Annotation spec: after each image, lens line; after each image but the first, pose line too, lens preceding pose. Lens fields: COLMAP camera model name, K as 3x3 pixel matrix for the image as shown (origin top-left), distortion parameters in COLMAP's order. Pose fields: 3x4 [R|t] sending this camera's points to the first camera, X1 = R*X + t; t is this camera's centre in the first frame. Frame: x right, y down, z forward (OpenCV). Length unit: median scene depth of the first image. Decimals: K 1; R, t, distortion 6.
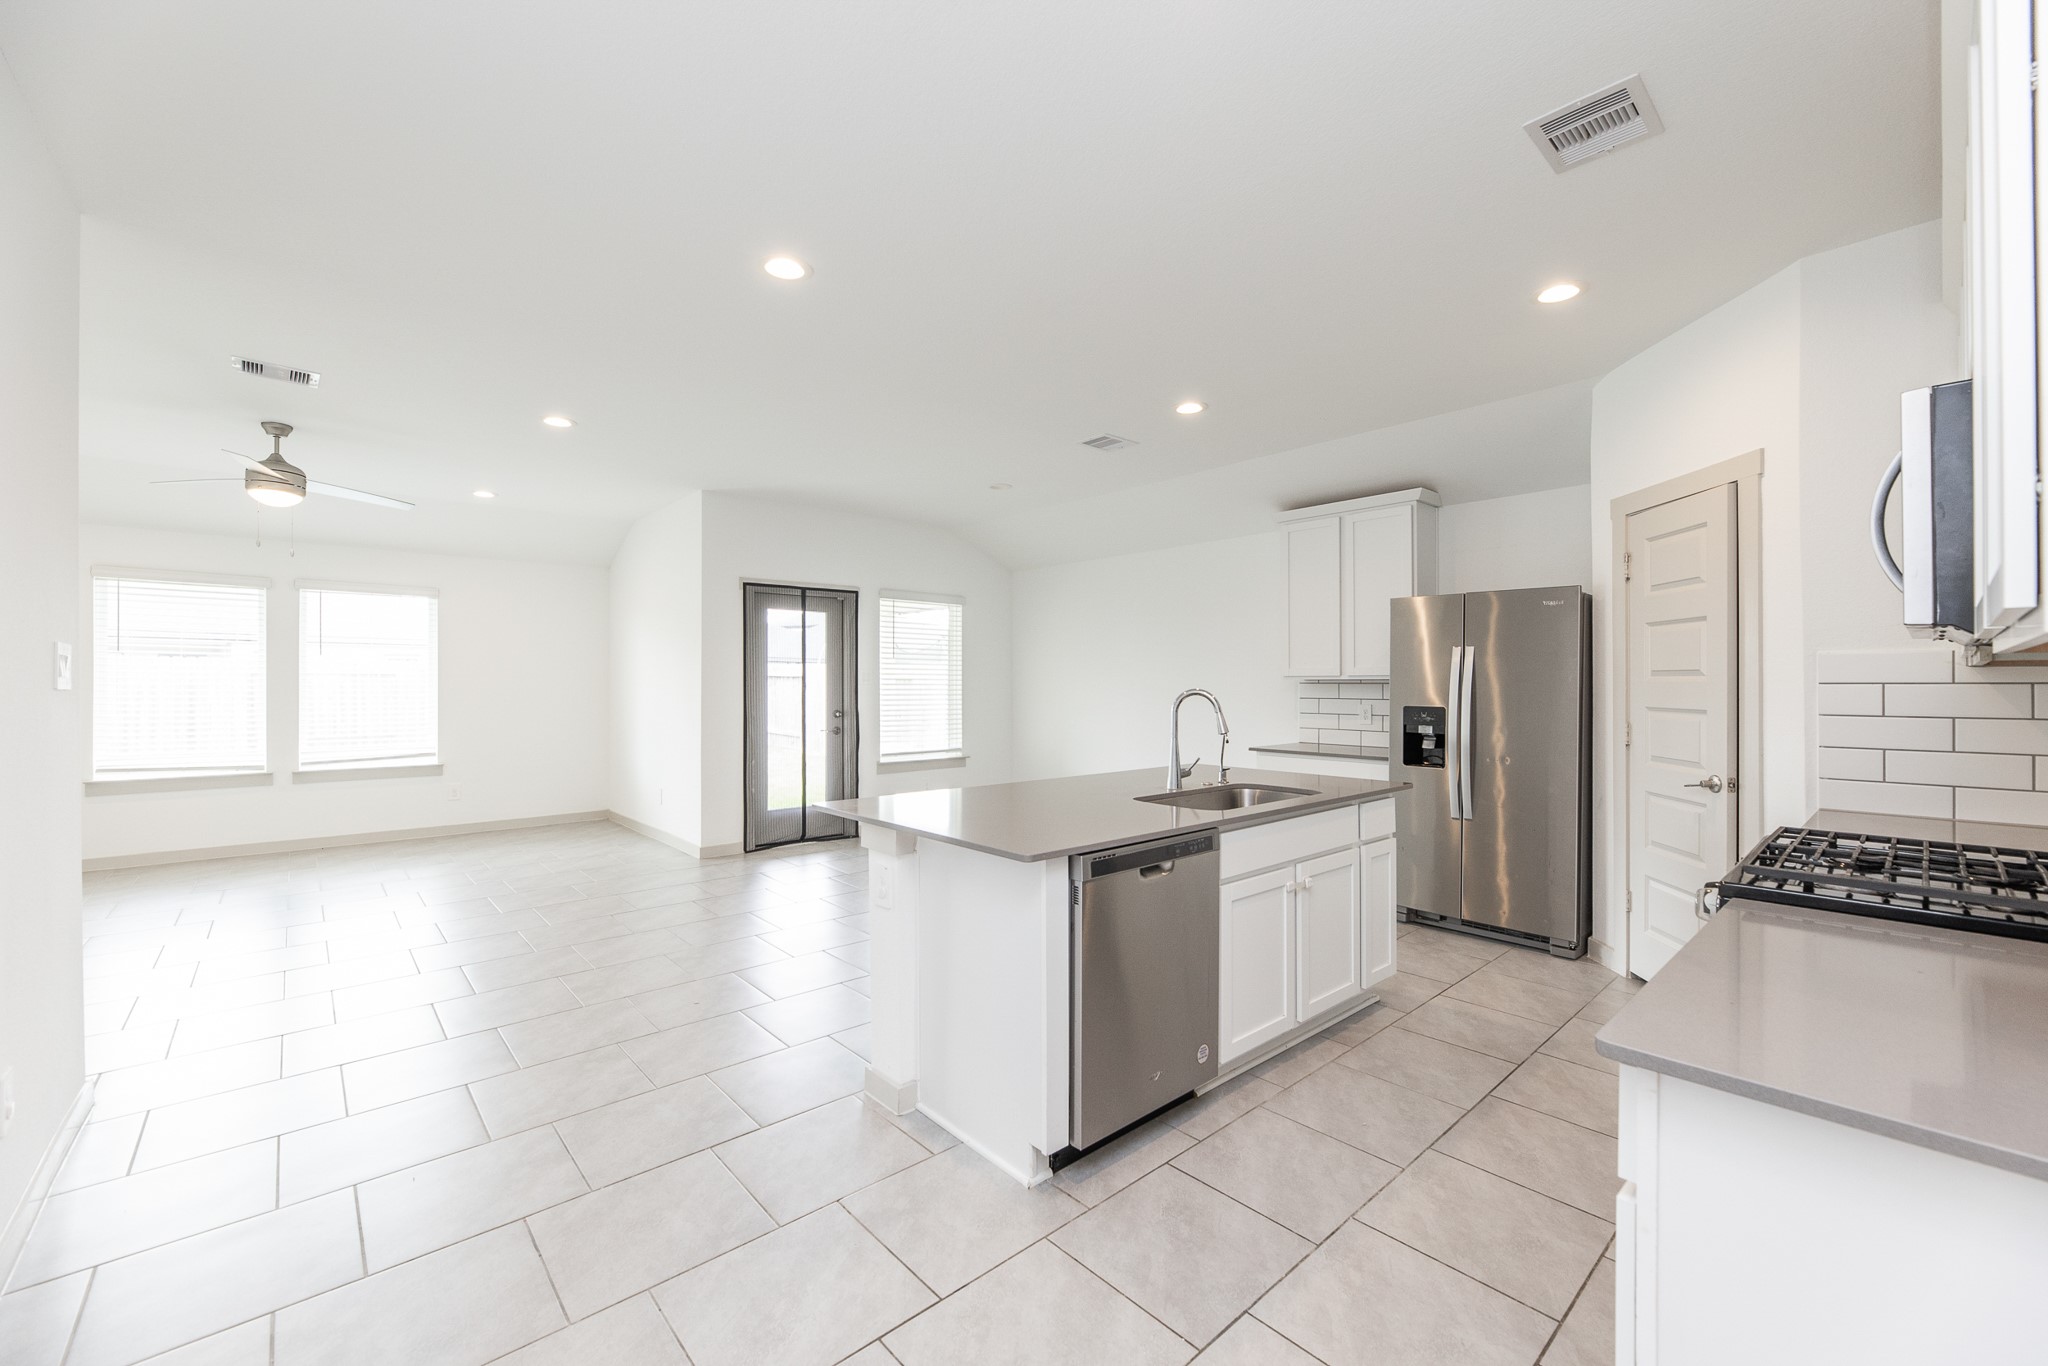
lens RADIAL K [[824.5, 0, 1037.6], [0, 824.5, 682.0], [0, 0, 1]] dist [-0.003366, 0.000581]
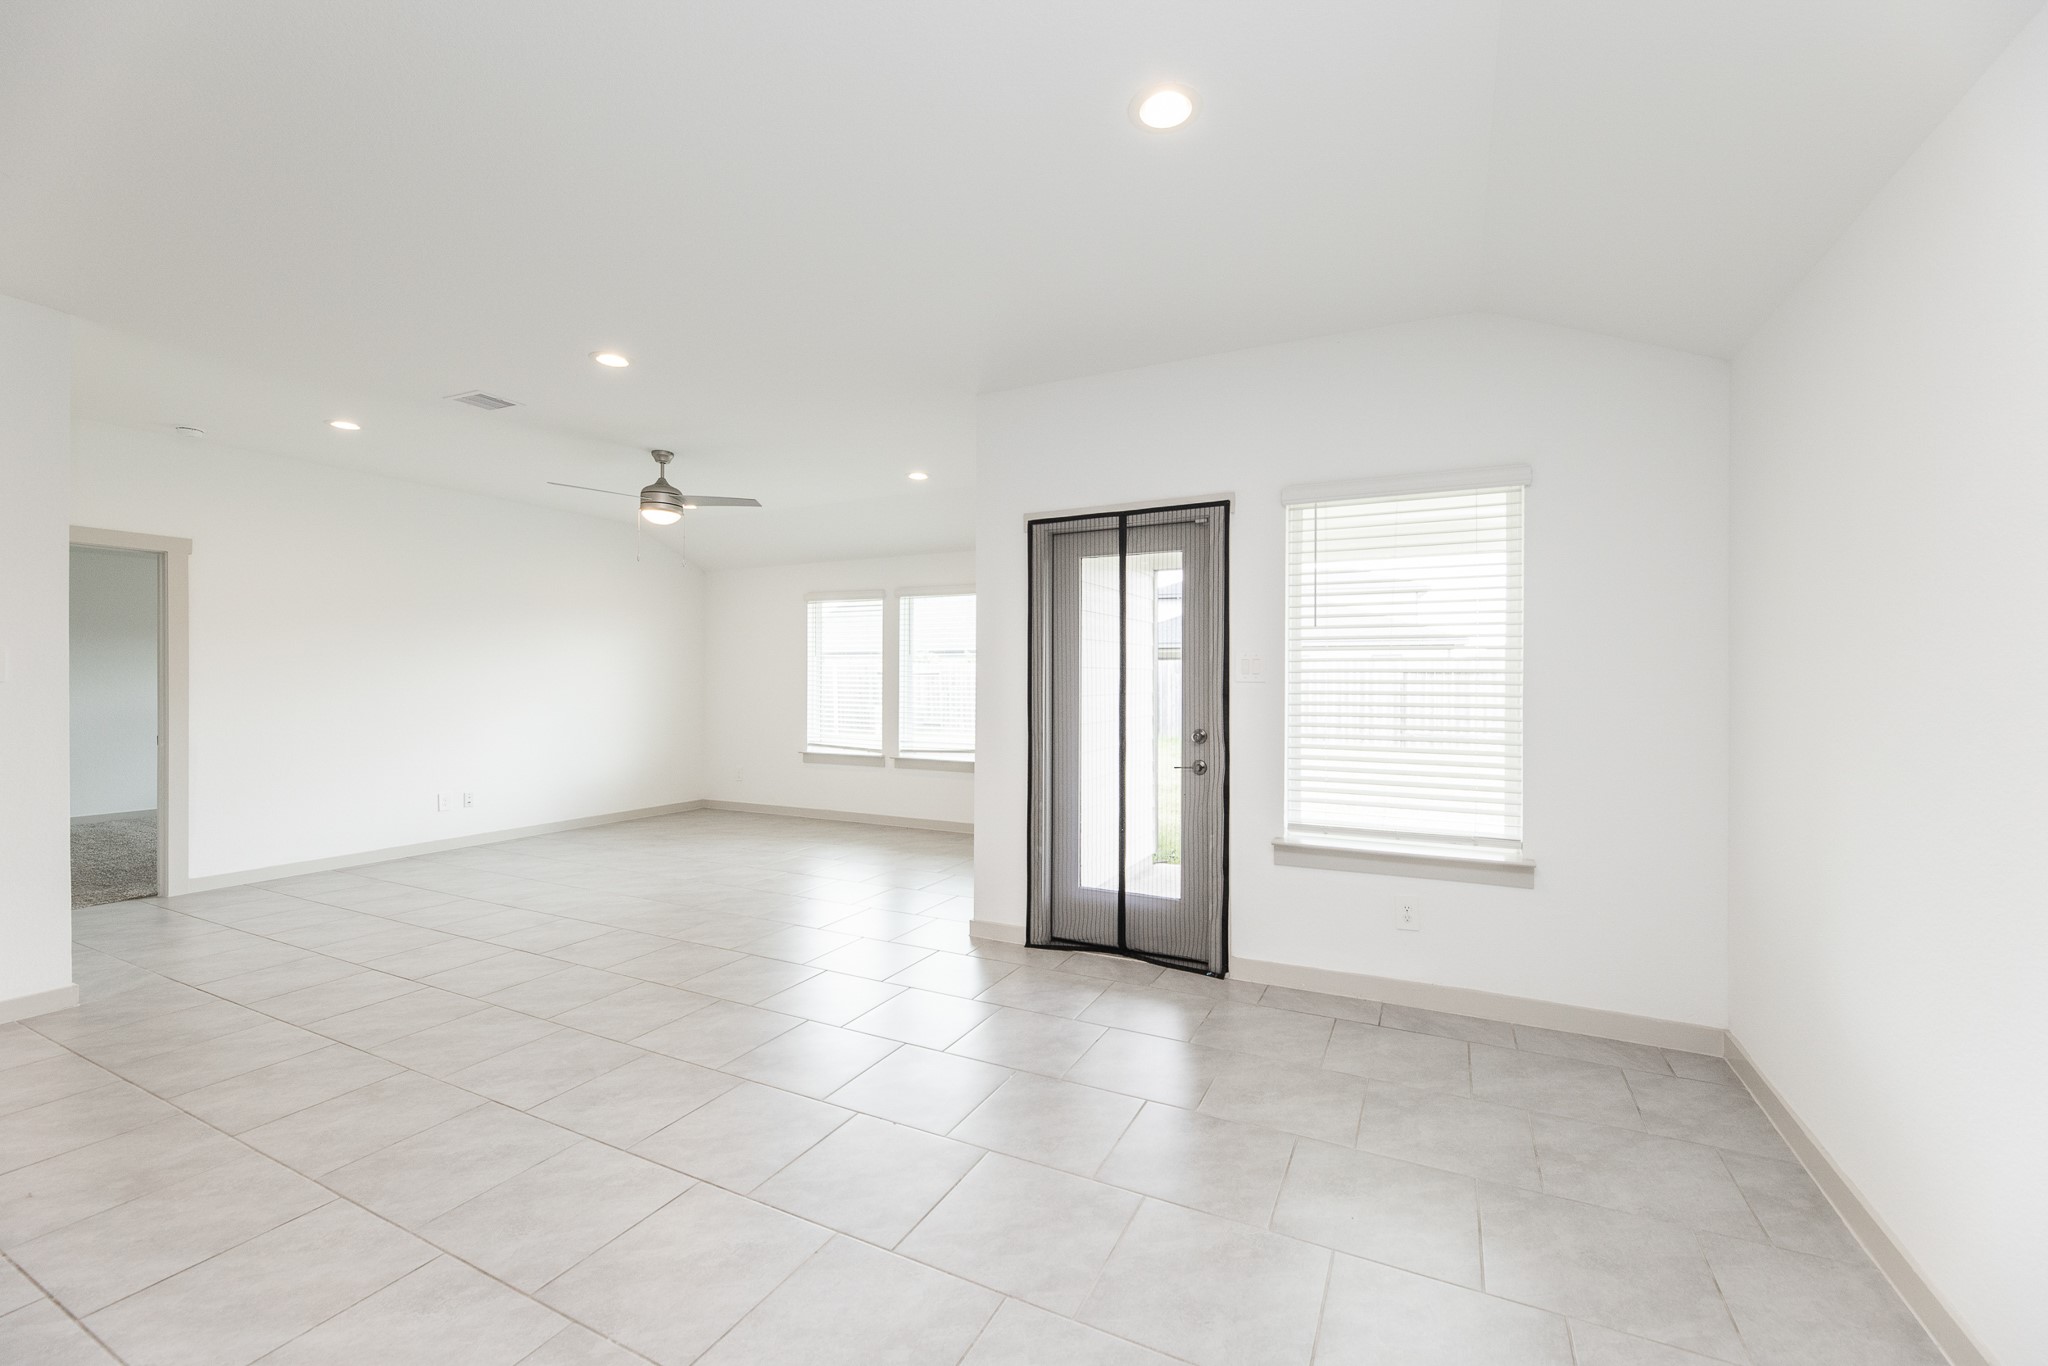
lens RADIAL K [[822.6, 0, 1037.7], [0, 822.6, 685.7], [0, 0, 1]] dist [0.000762, 0.000220]
pose [[0.368339, 0.005334, -0.929676, 0.263078], [-0.000119, 0.999984, 0.005691, 0.002907], [0.929692, -0.001986, 0.368334, 0.854919]]
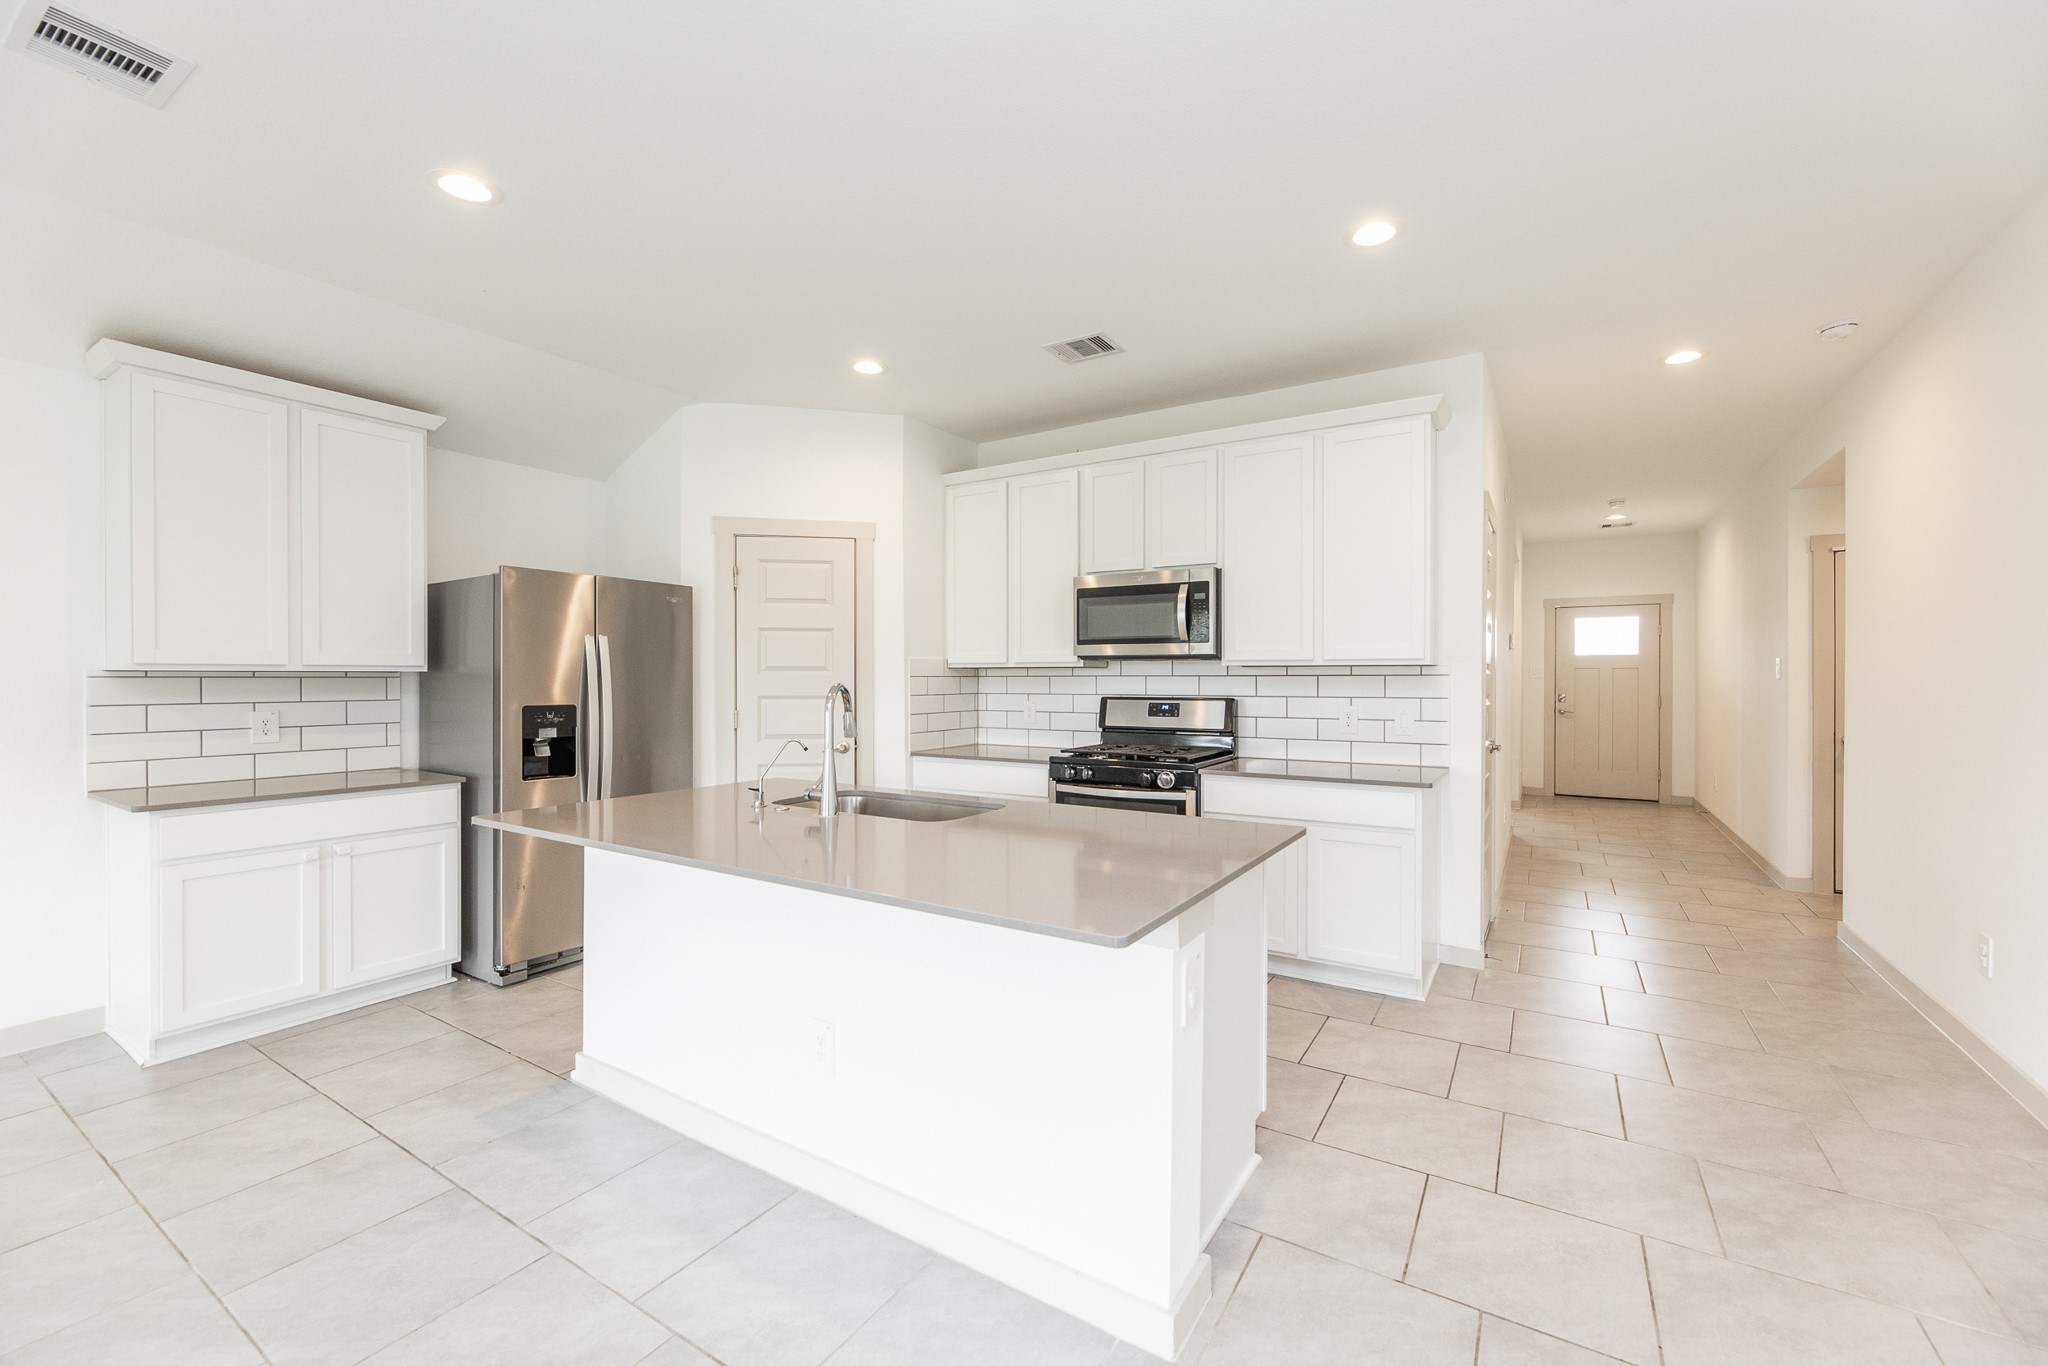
lens RADIAL K [[824.5, 0, 1037.6], [0, 824.5, 682.0], [0, 0, 1]] dist [-0.003366, 0.000581]
pose [[-0.276152, -0.004935, 0.961101, -0.346332], [0.000003, 0.999987, 0.005135, 0.001946], [-0.961114, 0.001421, -0.276149, 0.579606]]
